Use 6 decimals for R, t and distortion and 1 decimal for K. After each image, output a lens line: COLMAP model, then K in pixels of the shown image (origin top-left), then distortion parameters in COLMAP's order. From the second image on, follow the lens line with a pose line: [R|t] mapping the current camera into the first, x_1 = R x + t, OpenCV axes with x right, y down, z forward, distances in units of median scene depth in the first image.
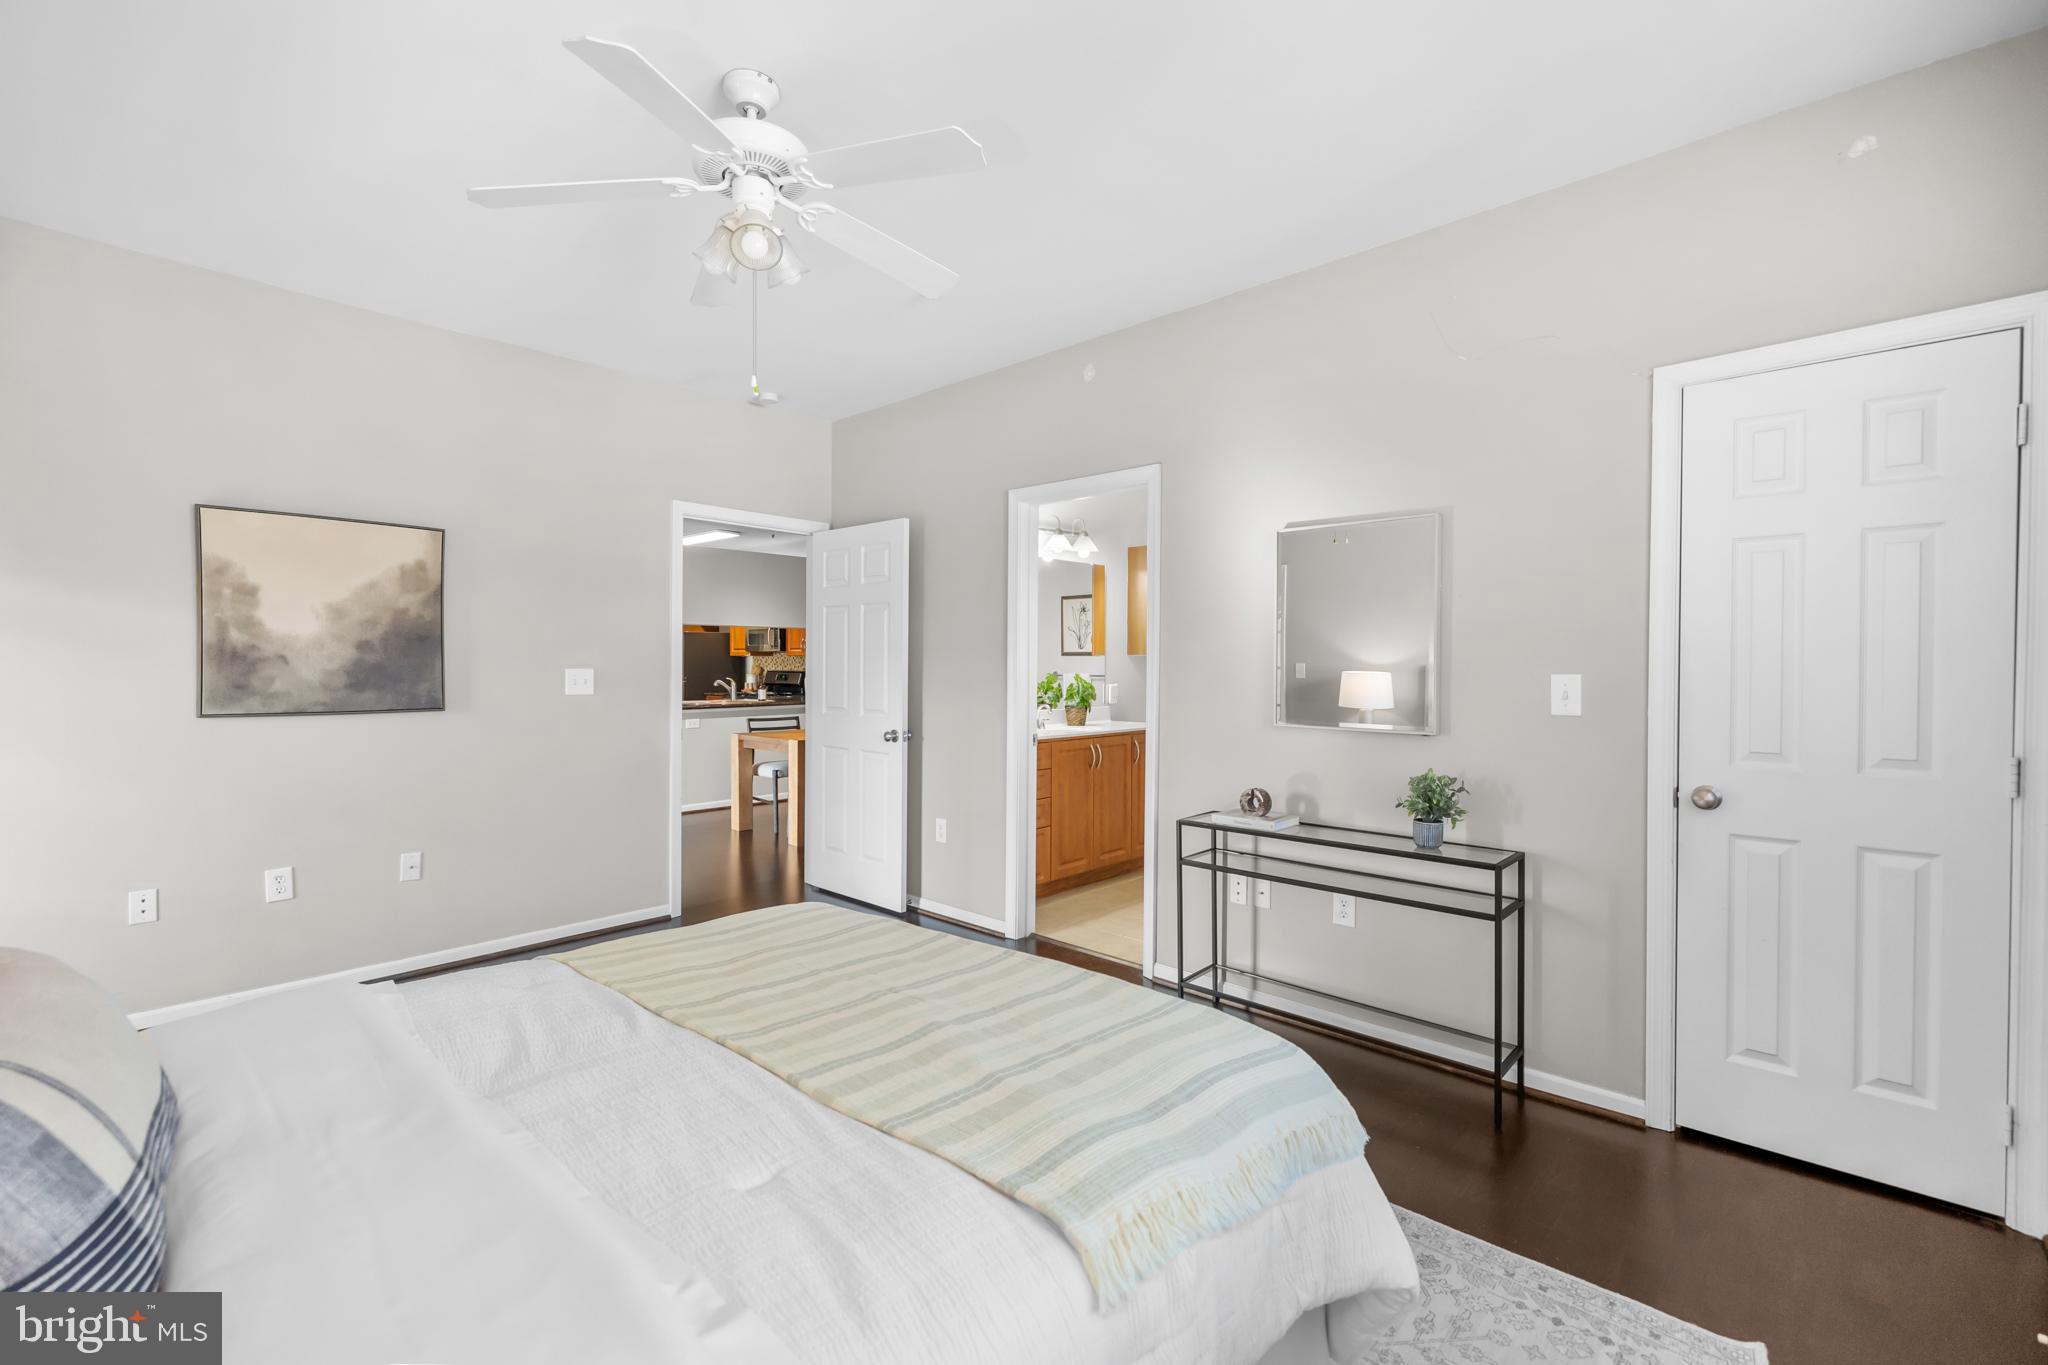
lens RADIAL K [[888.6, 0, 1021.2], [0, 888.6, 675.1], [0, 0, 1]] dist [0.005734, -0.000497]
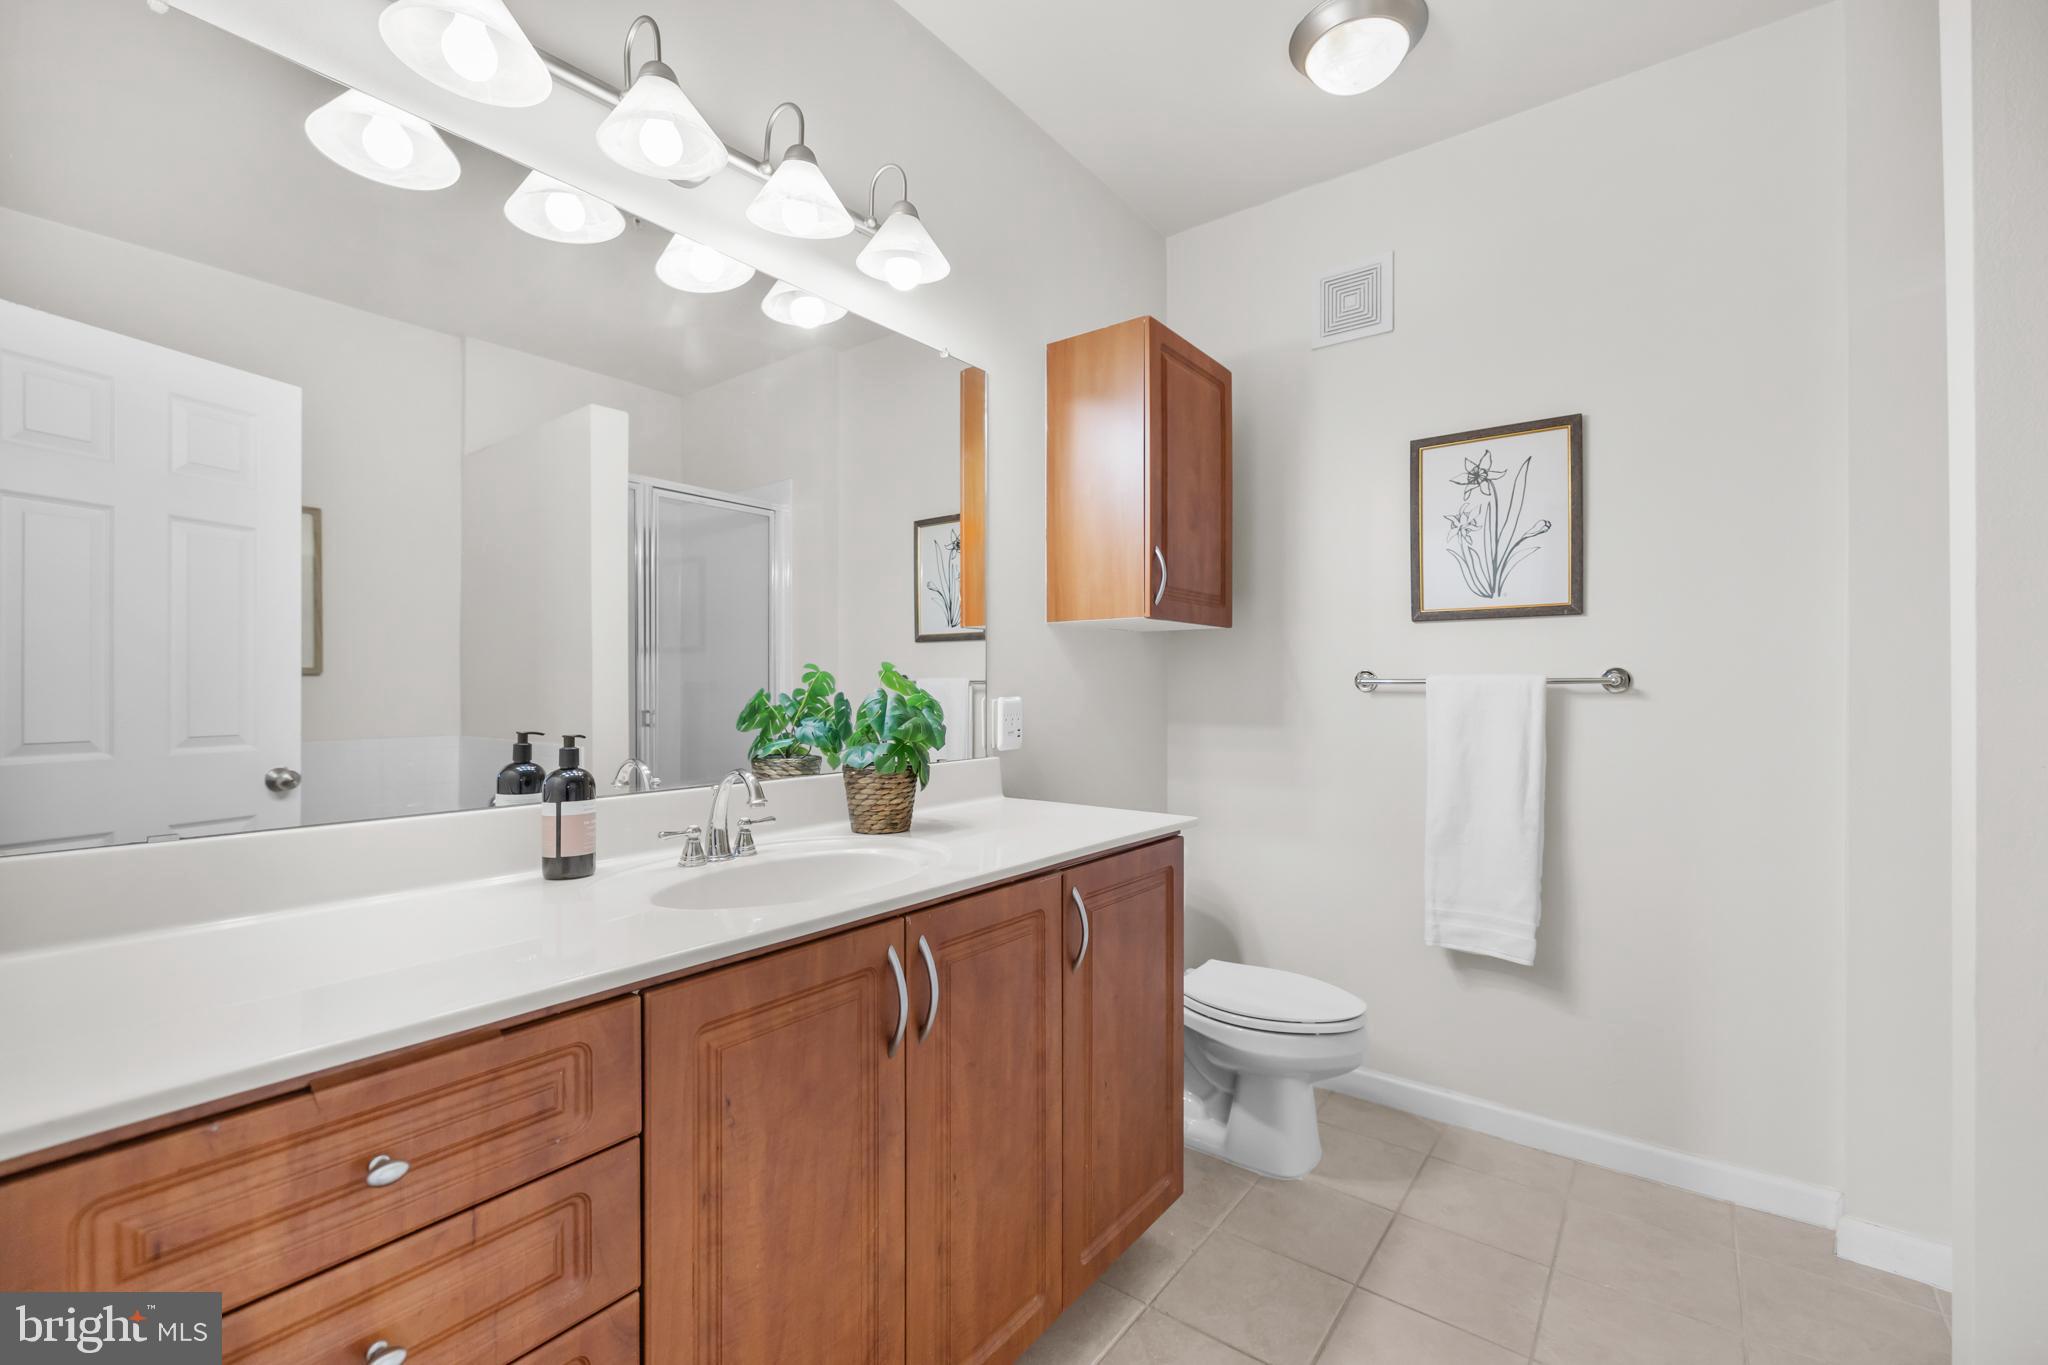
lens RADIAL K [[888.6, 0, 1018.9], [0, 888.6, 681.0], [0, 0, 1]] dist [0.005734, -0.000497]
pose [[0.996650, -0.002818, 0.081740, 0.084405], [0.004197, 0.999852, -0.016706, 0.010488], [-0.081681, 0.016993, 0.996514, 0.691281]]
